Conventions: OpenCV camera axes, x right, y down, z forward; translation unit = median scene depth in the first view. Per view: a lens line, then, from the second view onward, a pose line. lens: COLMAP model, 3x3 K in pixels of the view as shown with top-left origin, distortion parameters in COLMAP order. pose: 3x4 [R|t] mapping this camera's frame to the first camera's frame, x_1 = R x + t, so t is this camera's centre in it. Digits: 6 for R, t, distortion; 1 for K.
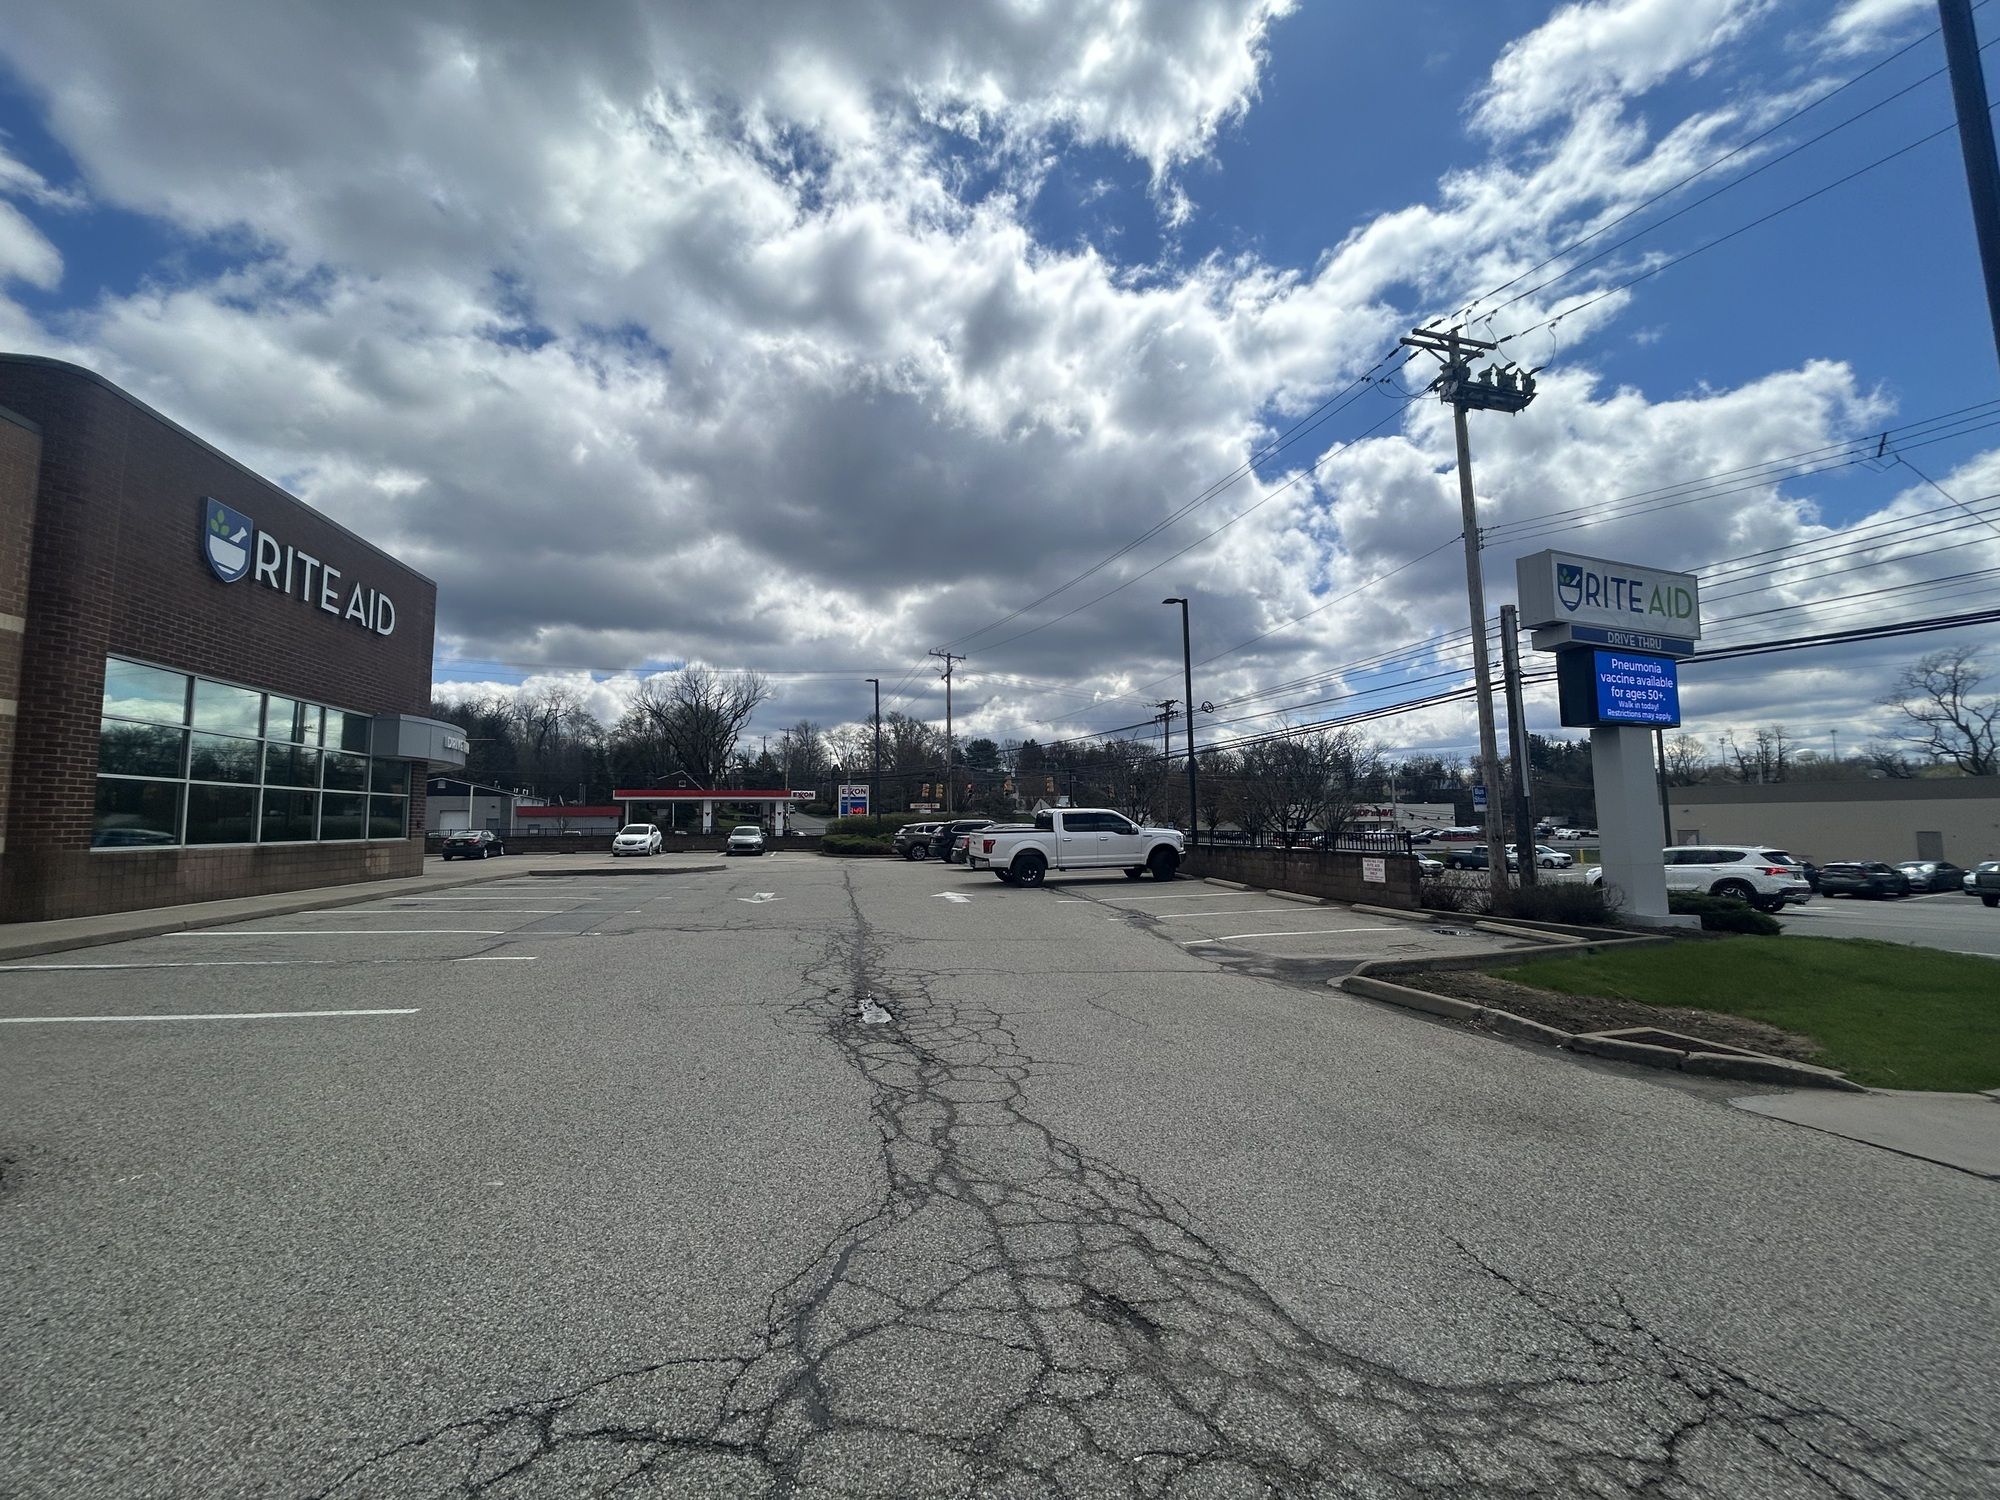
lens RADIAL K [[796.8, 0, 1012.3], [0, 796.8, 750.4], [0, 0, 1]] dist [-0.001135, 0.000778]
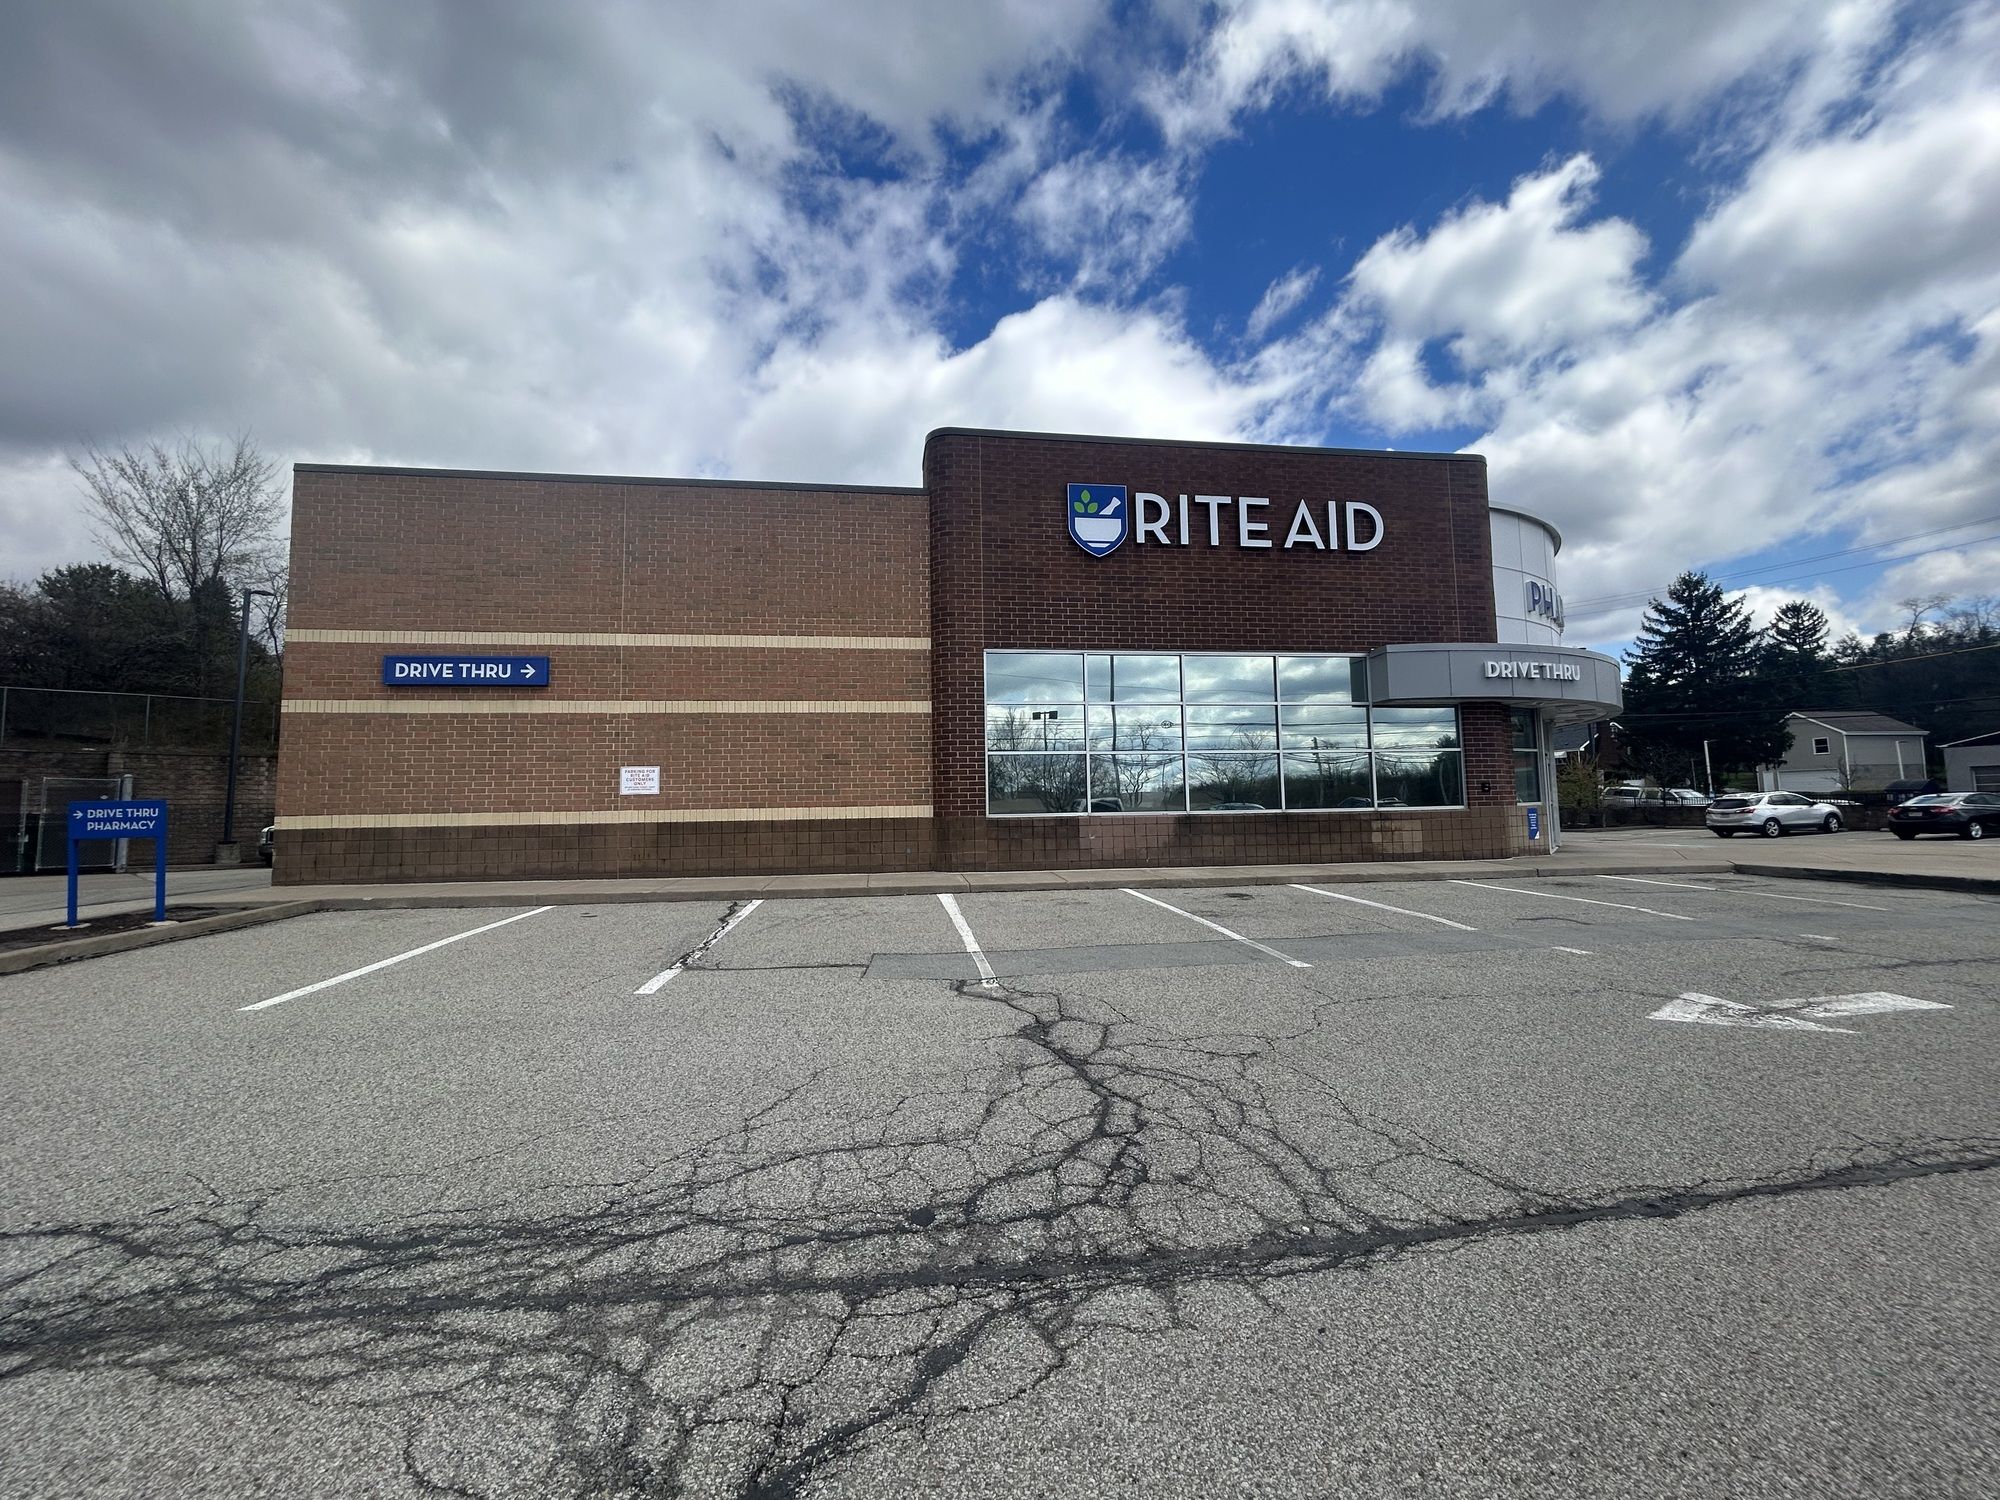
lens RADIAL K [[796.8, 0, 1012.3], [0, 796.8, 750.4], [0, 0, 1]] dist [-0.001135, 0.000778]
pose [[-0.088714, -0.062957, -0.994066, 0.022598], [0.106894, 0.991635, -0.072342, 0.095703], [0.990305, -0.112678, -0.081242, 0.927469]]
